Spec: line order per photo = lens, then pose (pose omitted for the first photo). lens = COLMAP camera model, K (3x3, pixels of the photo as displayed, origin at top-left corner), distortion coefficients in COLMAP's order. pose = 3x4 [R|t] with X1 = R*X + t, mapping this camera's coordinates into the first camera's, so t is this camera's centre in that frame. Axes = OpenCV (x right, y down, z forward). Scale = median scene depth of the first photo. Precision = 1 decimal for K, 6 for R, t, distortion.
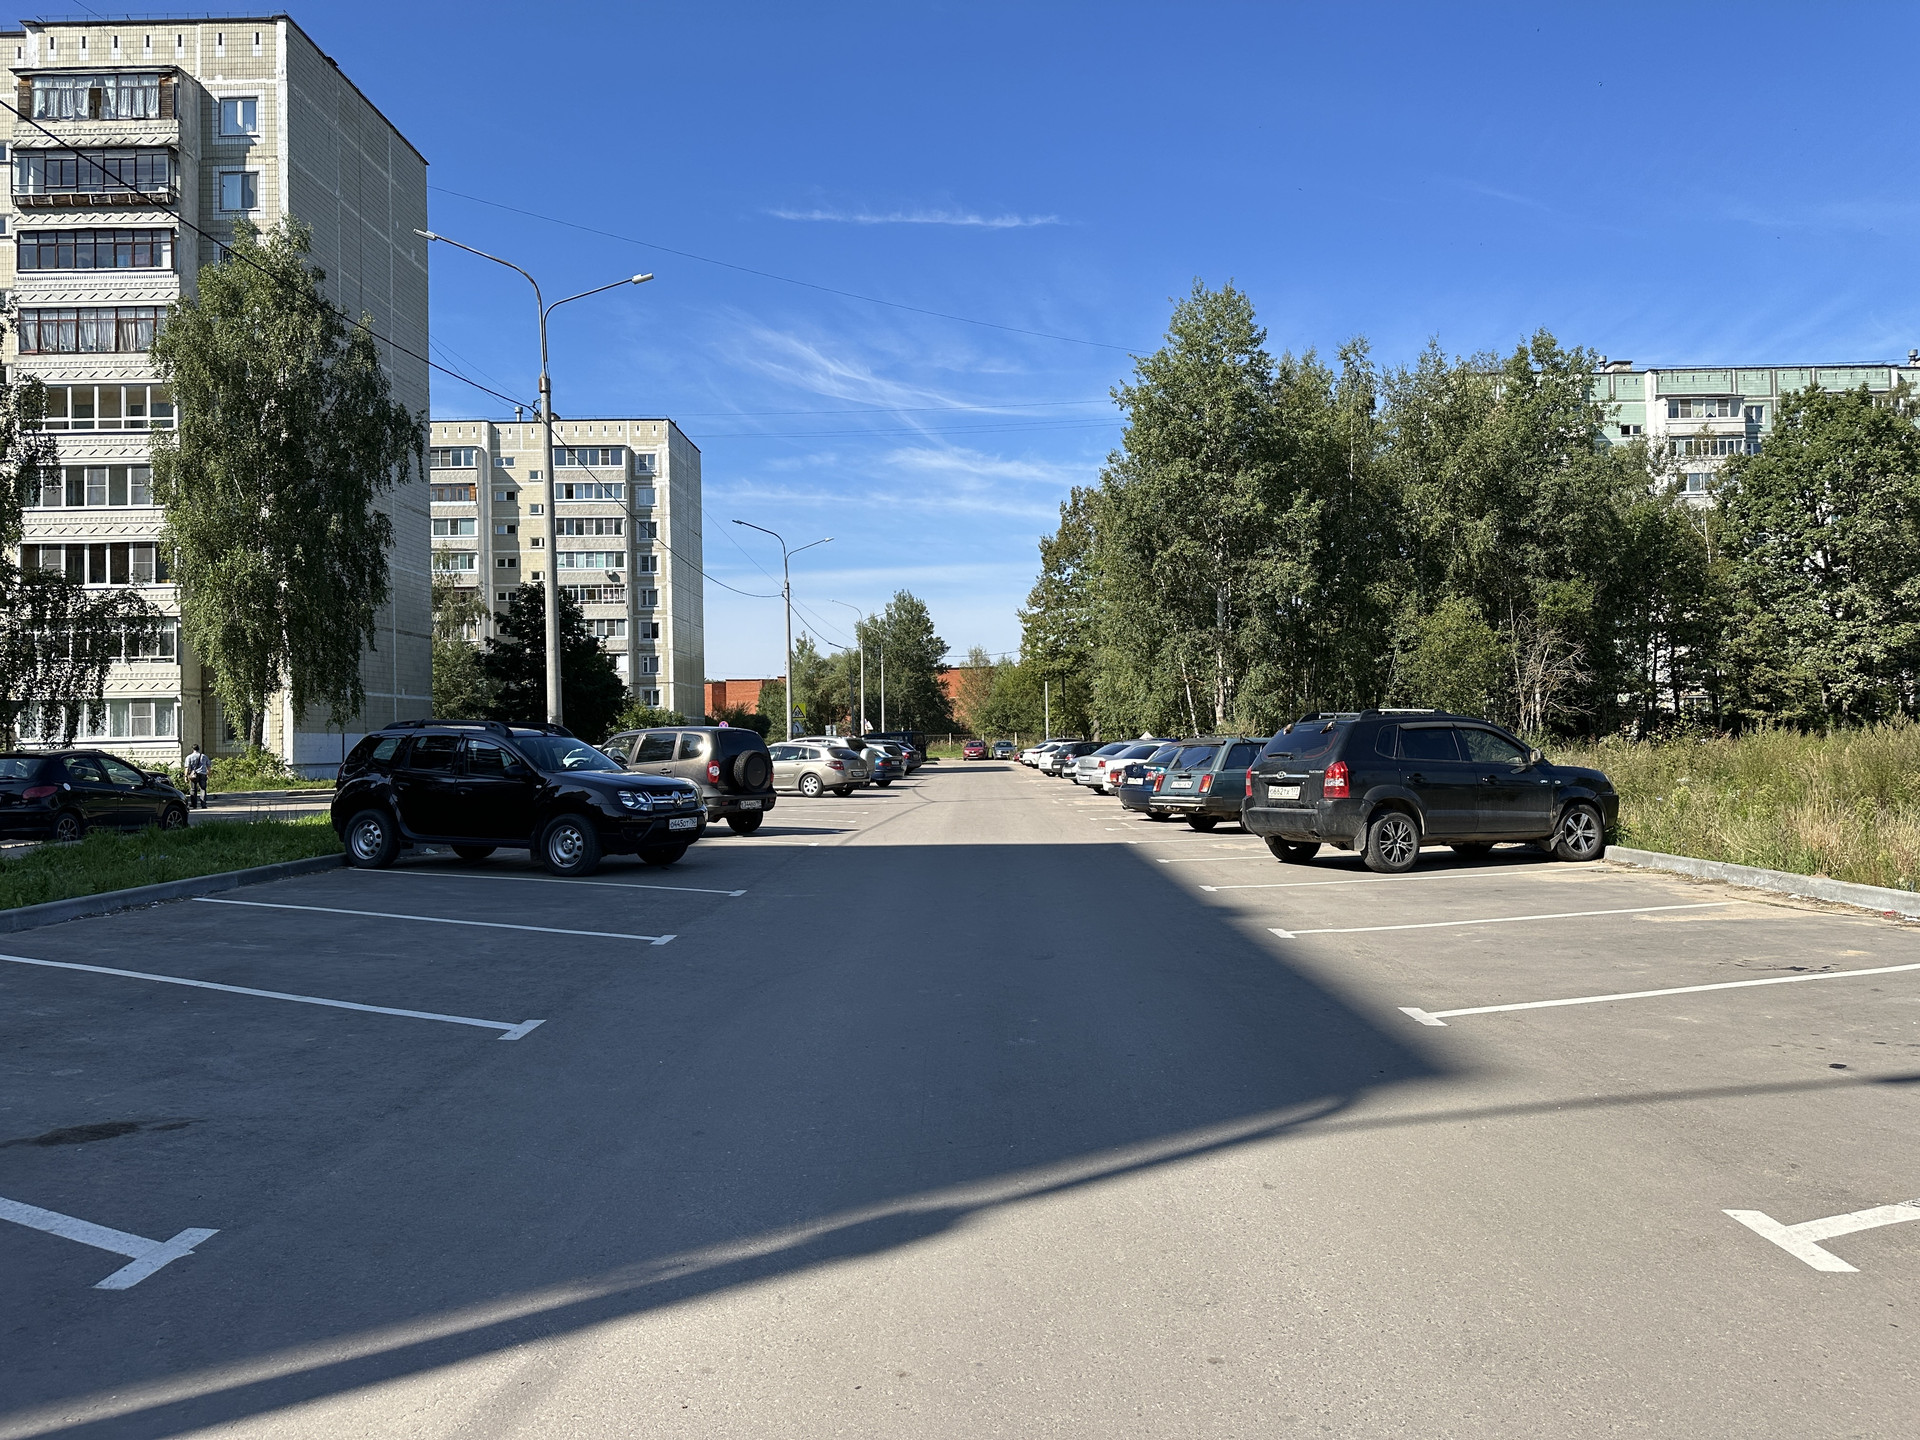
lens RADIAL K [[1360.7, 0, 961.4], [0, 1360.7, 721.7], [0, 0, 1]] dist [-0.003950, 0.010180]
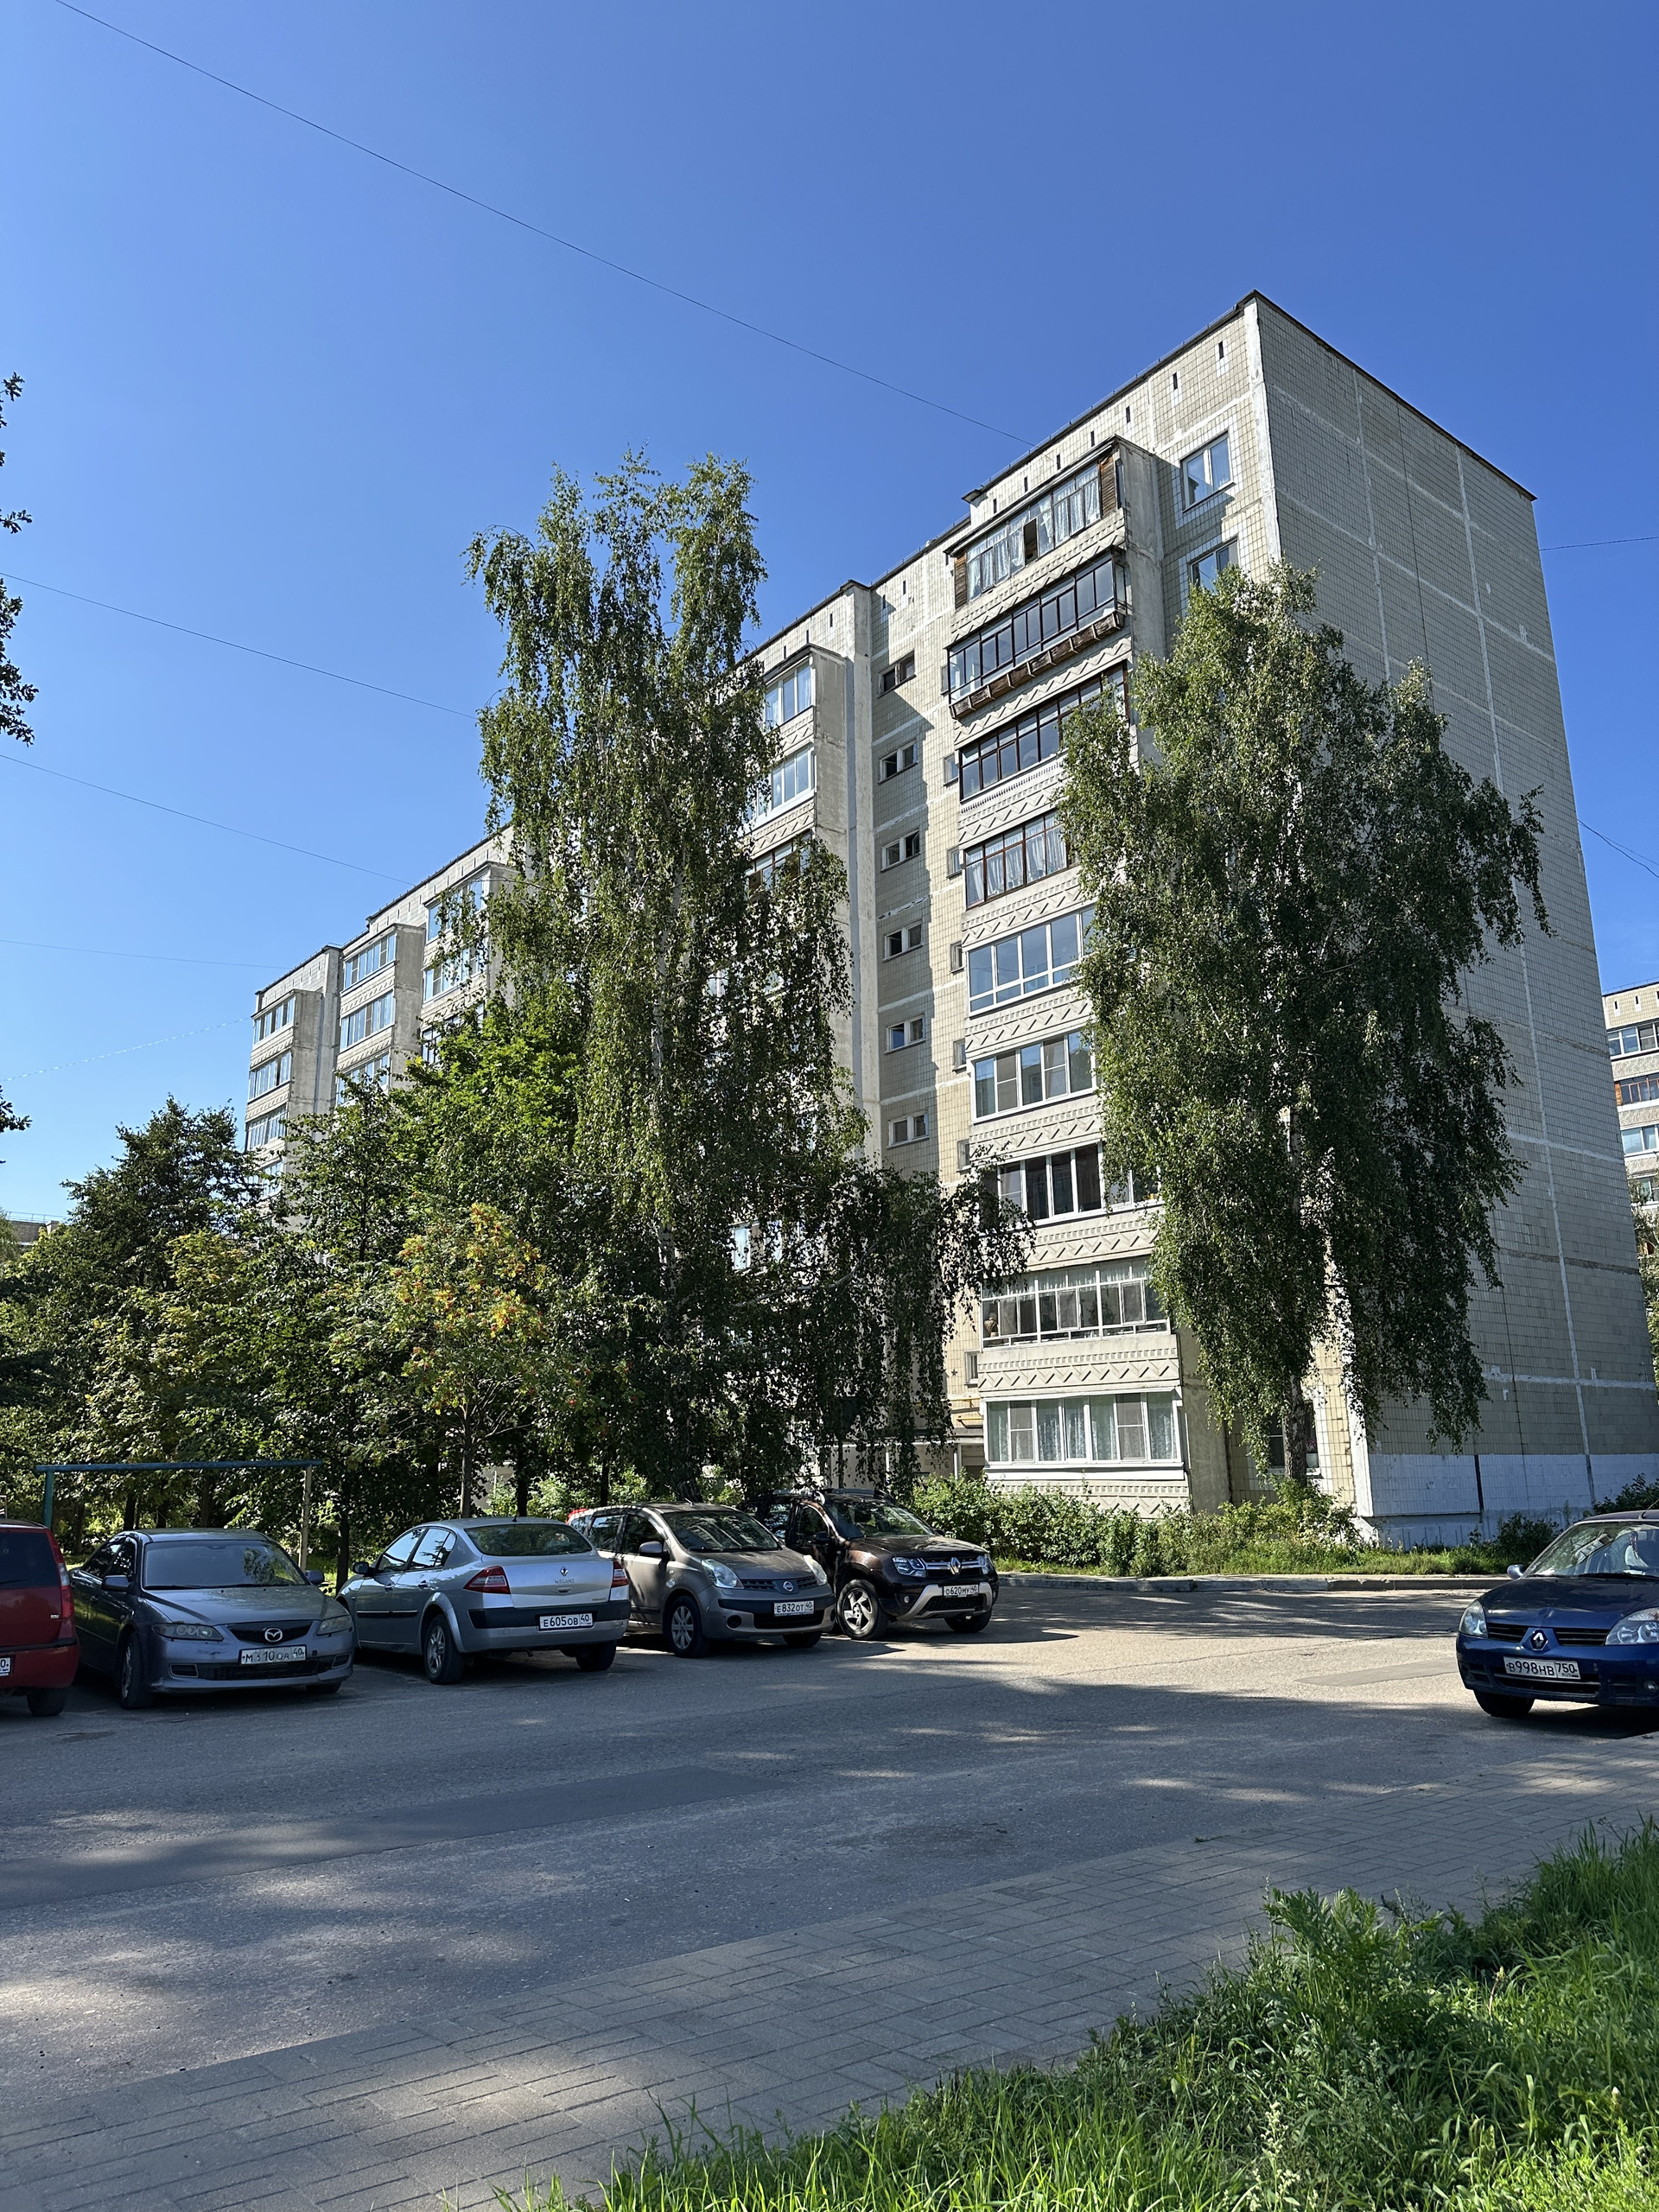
lens RADIAL K [[1520.9, 0, 821.3], [0, 1520.9, 1102.5], [0, 0, 1]] dist [0.033998, -0.010672]
pose [[0.631322, -0.175099, -0.755495, -0.153685], [0.012642, 0.976372, -0.215727, 0.000582], [0.775418, 0.126642, 0.618619, 0.458415]]
